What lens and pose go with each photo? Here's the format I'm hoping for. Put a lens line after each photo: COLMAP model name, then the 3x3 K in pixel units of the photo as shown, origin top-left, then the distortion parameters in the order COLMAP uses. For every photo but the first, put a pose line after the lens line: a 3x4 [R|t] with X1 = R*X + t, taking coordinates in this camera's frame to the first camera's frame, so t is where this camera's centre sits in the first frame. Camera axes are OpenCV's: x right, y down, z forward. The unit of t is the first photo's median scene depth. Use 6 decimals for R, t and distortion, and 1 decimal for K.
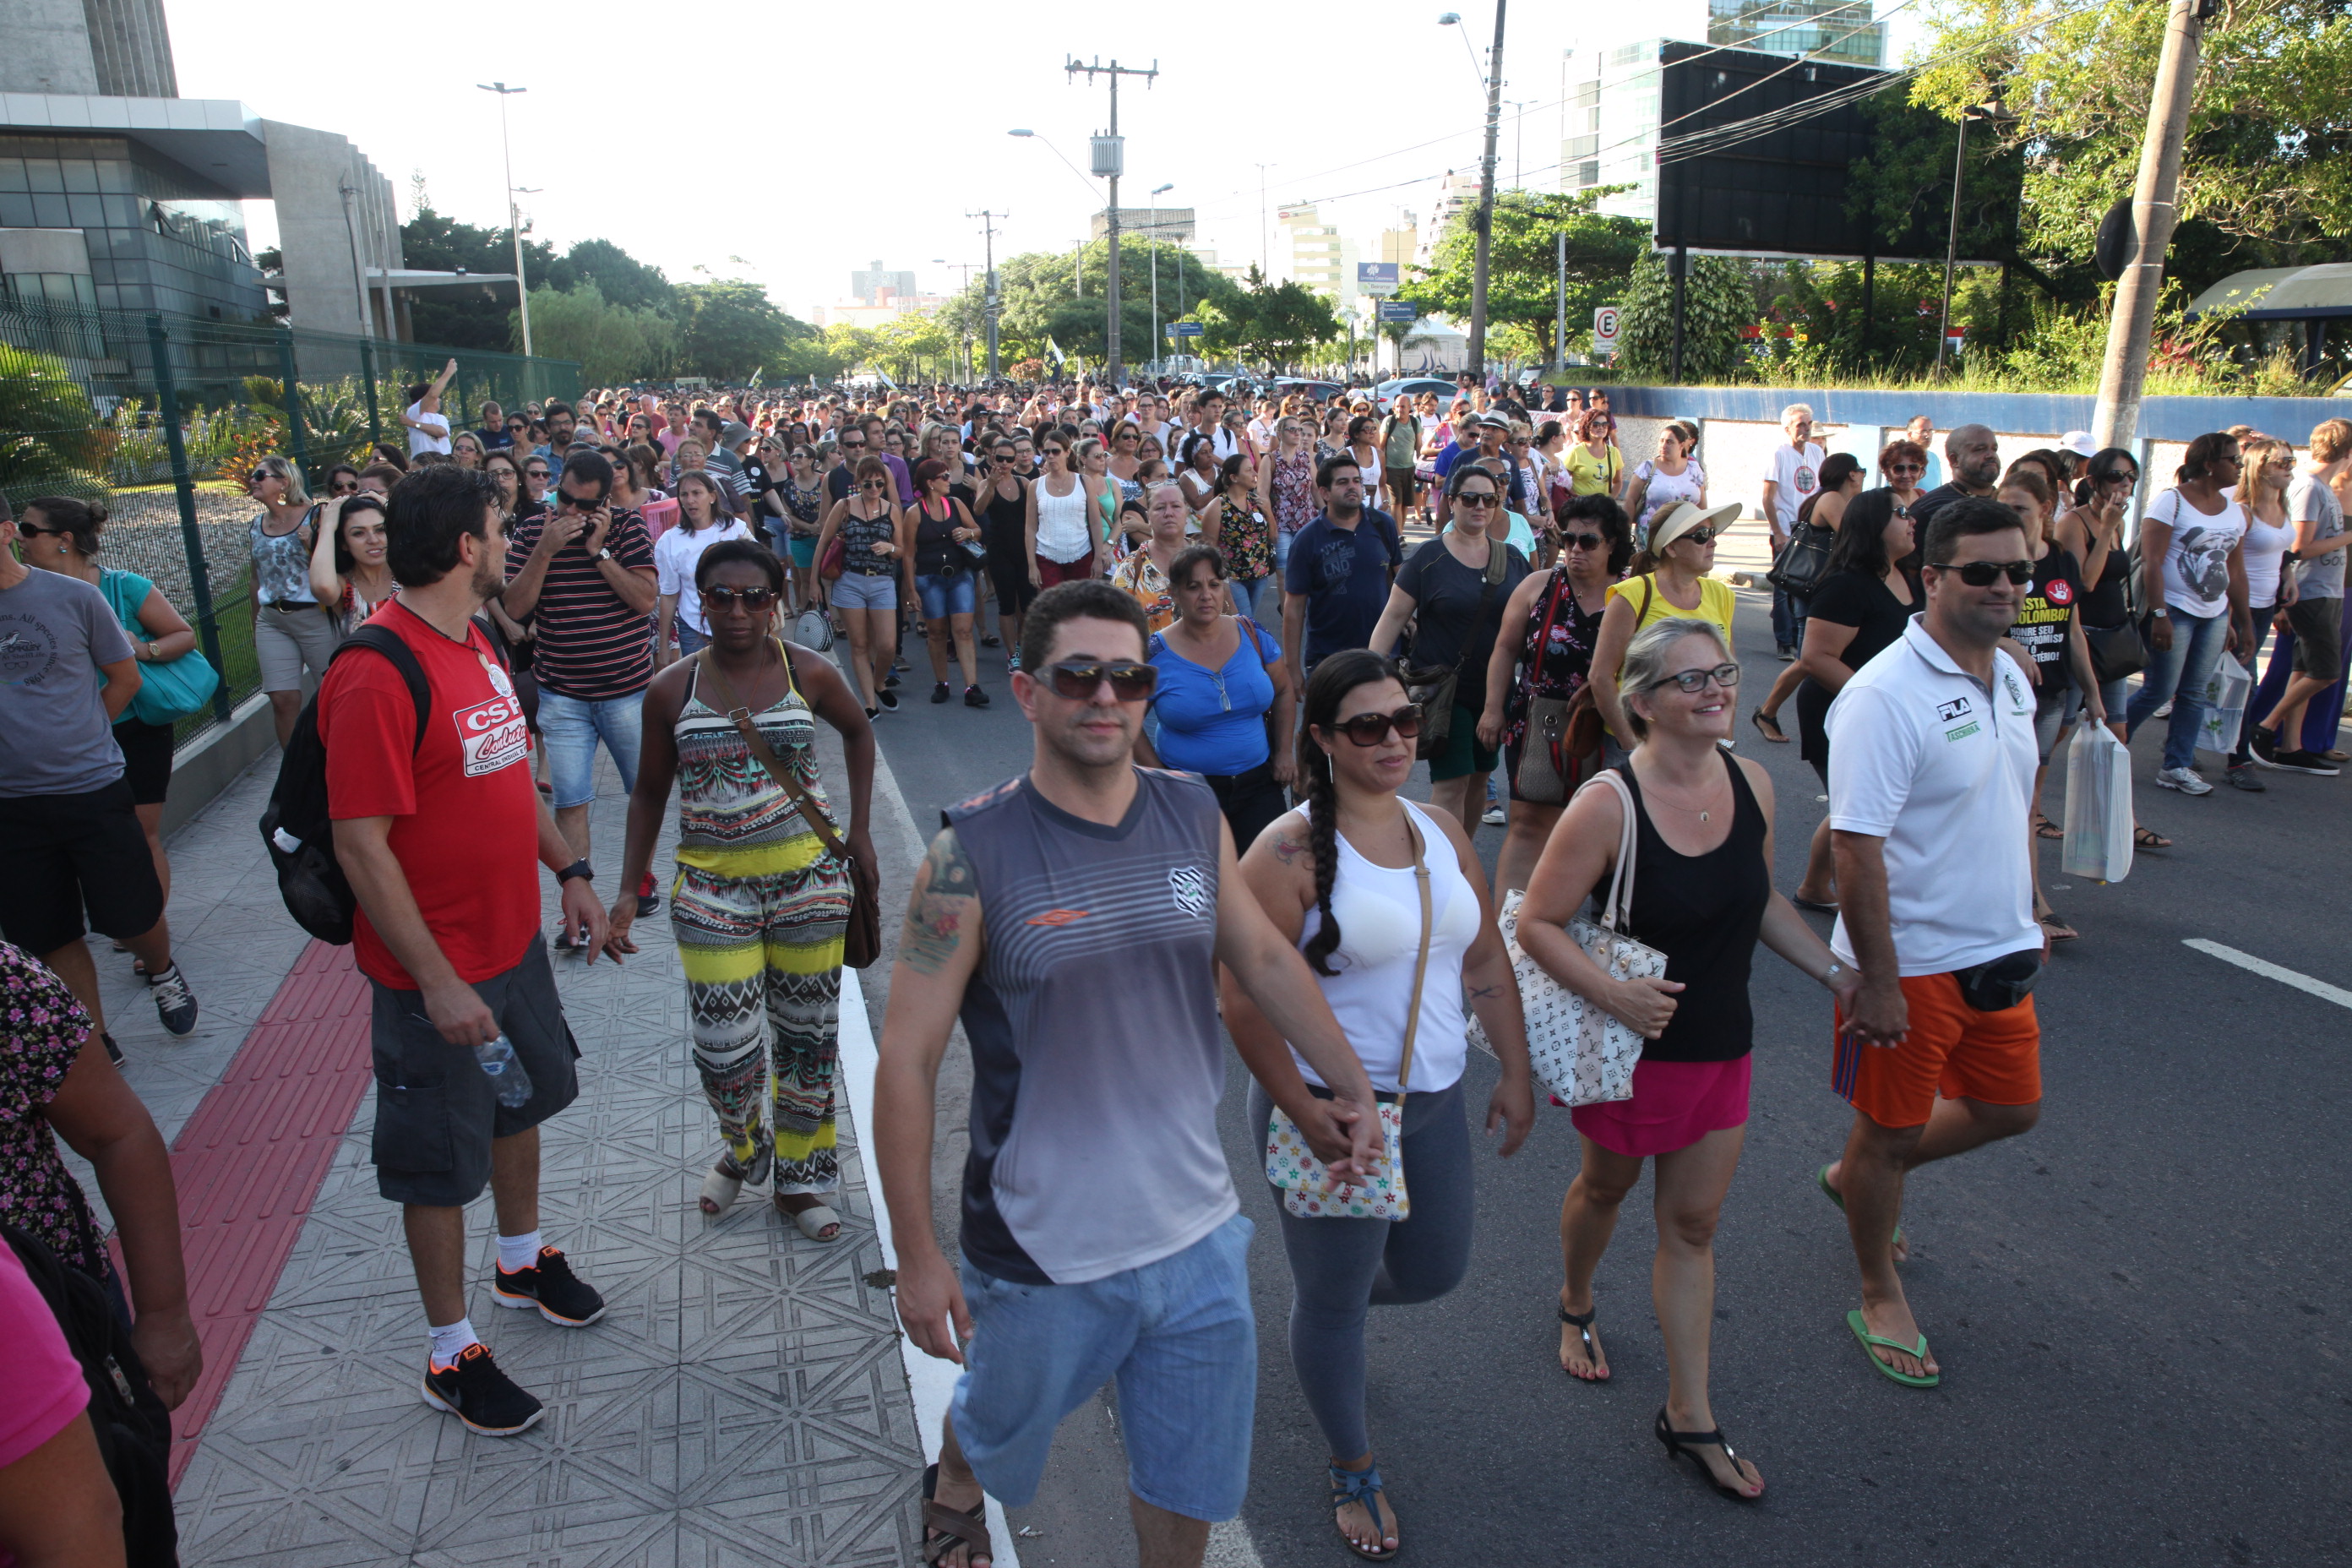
lens RADIAL K [[1608.1, 0, 1176.0], [0, 1608.1, 784.0], [0, 0, 1]] dist [-0.105542, 0.082253]
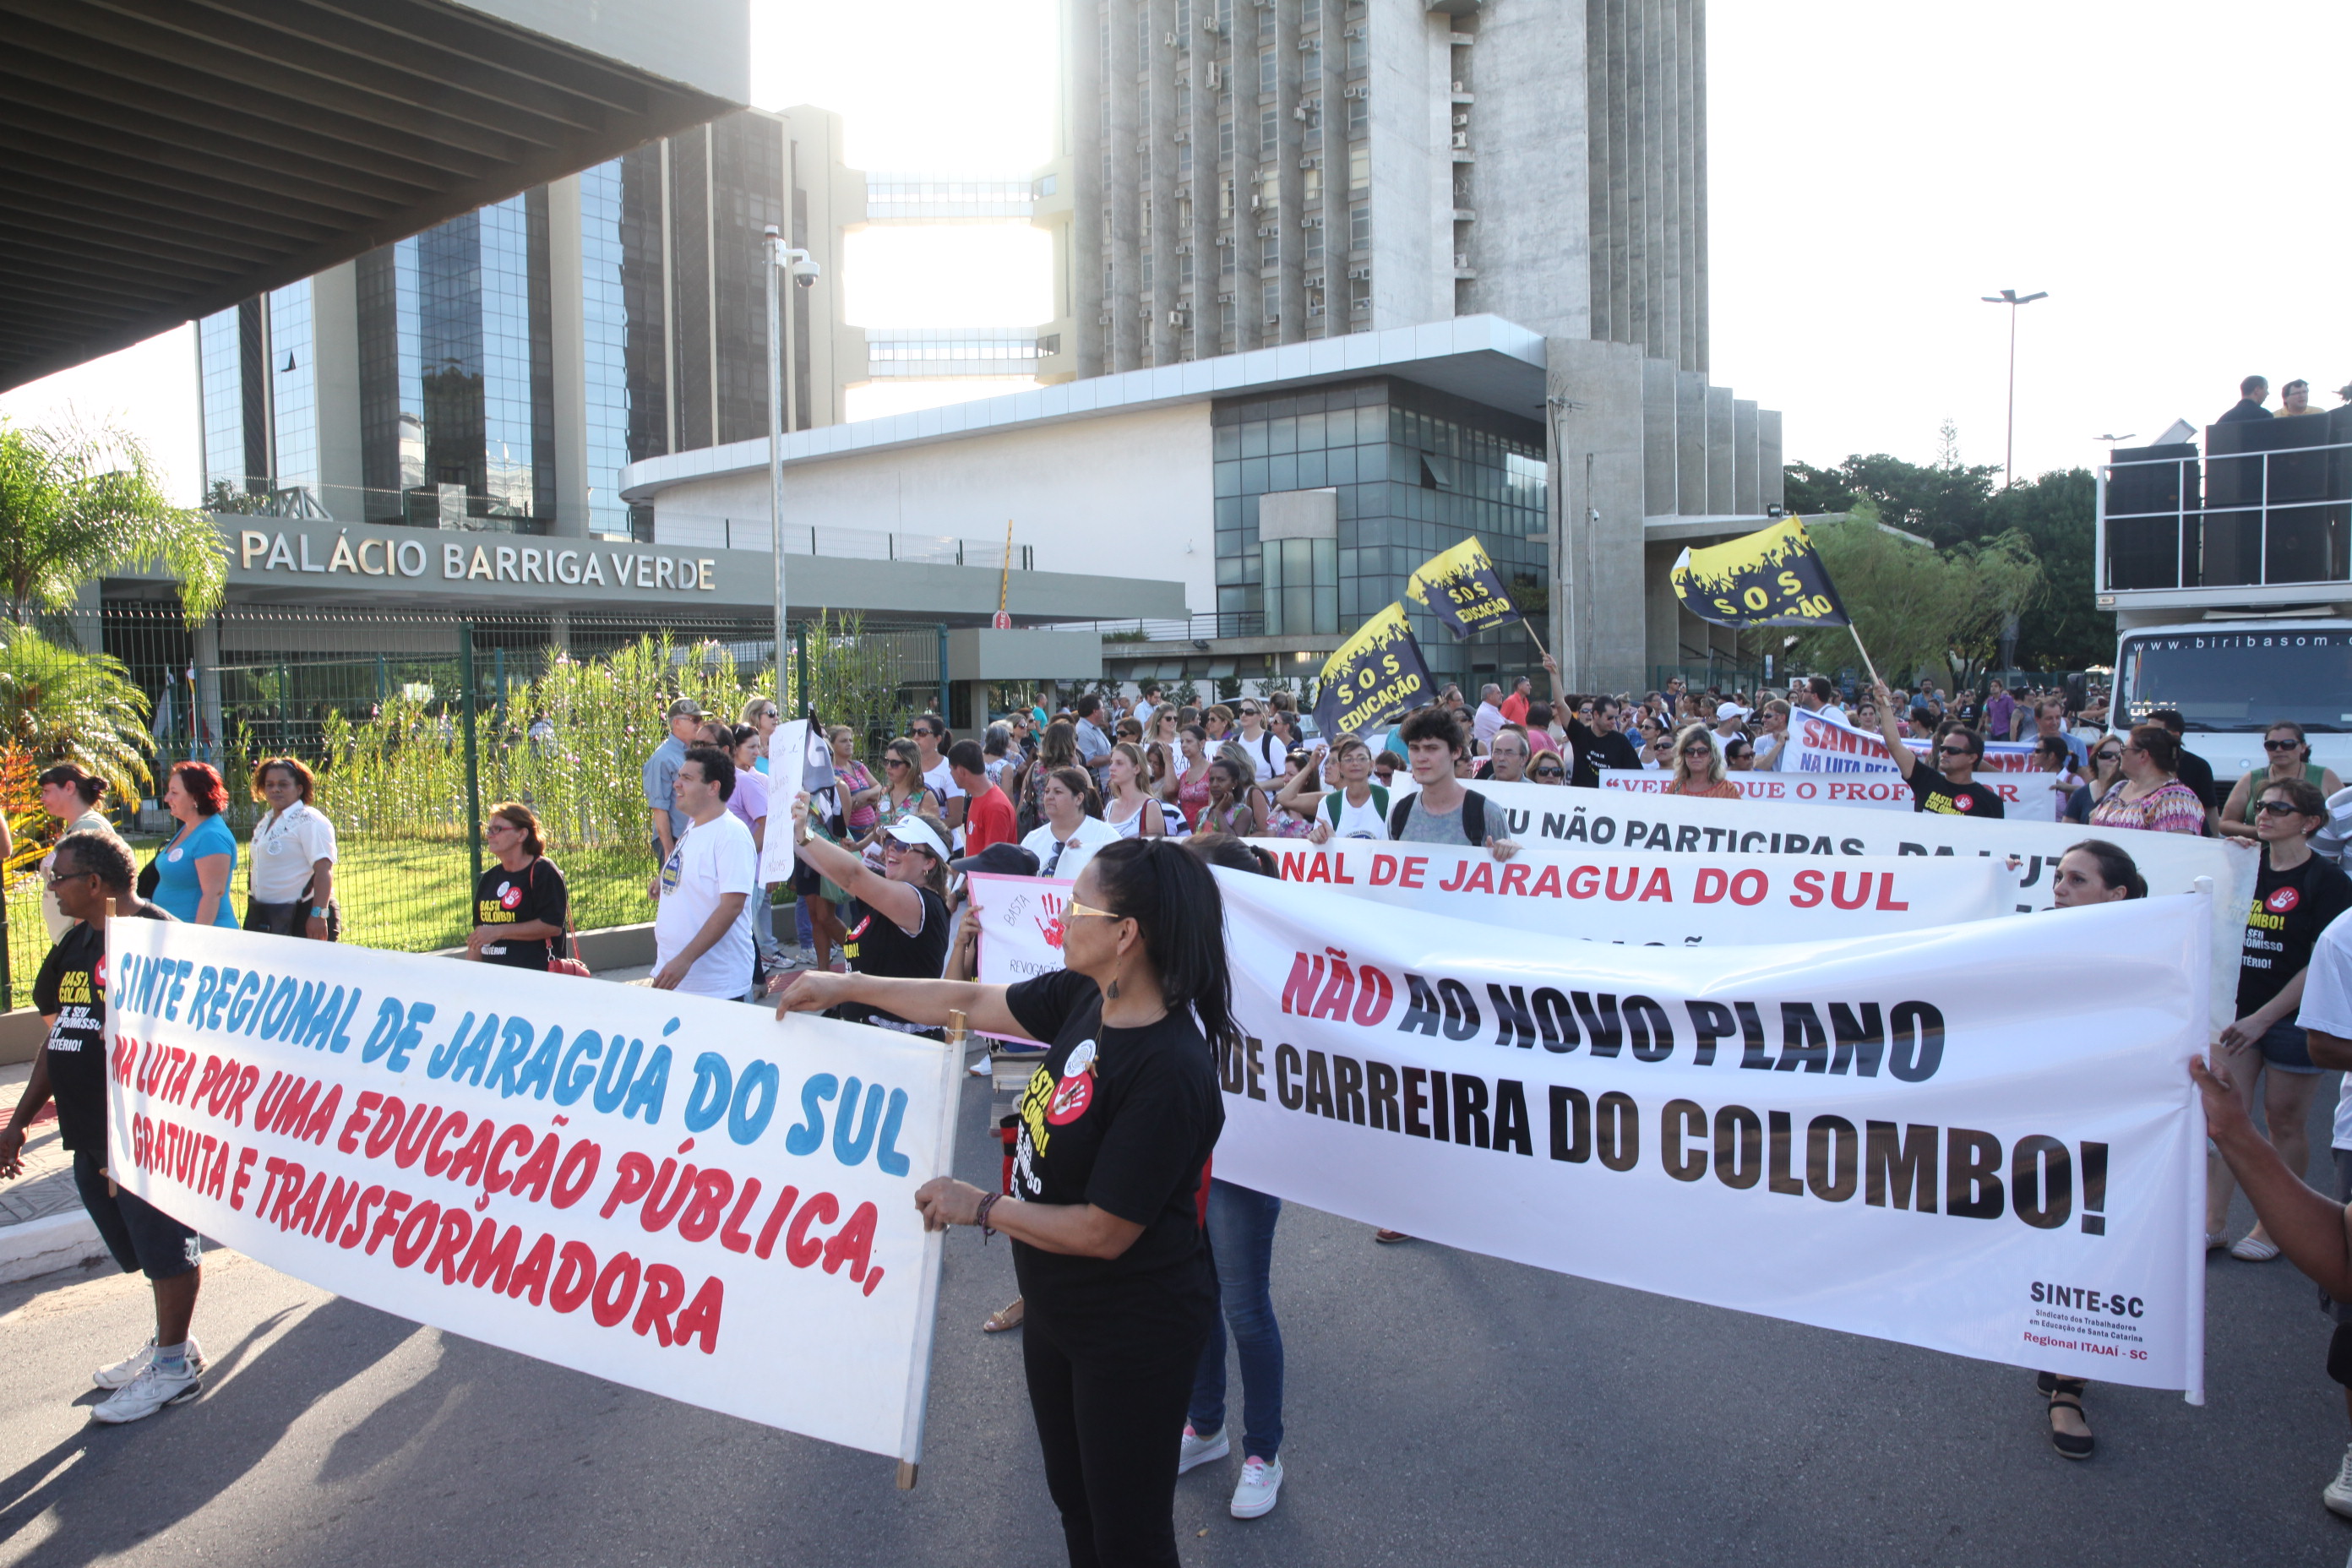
lens RADIAL K [[1608.1, 0, 1176.0], [0, 1608.1, 784.0], [0, 0, 1]] dist [-0.105542, 0.082253]
pose [[0.560490, 0.060443, -0.825952, -0.013154], [-0.203649, 0.976768, -0.066716, -0.112758], [0.802731, 0.205599, 0.559778, 0.438537]]
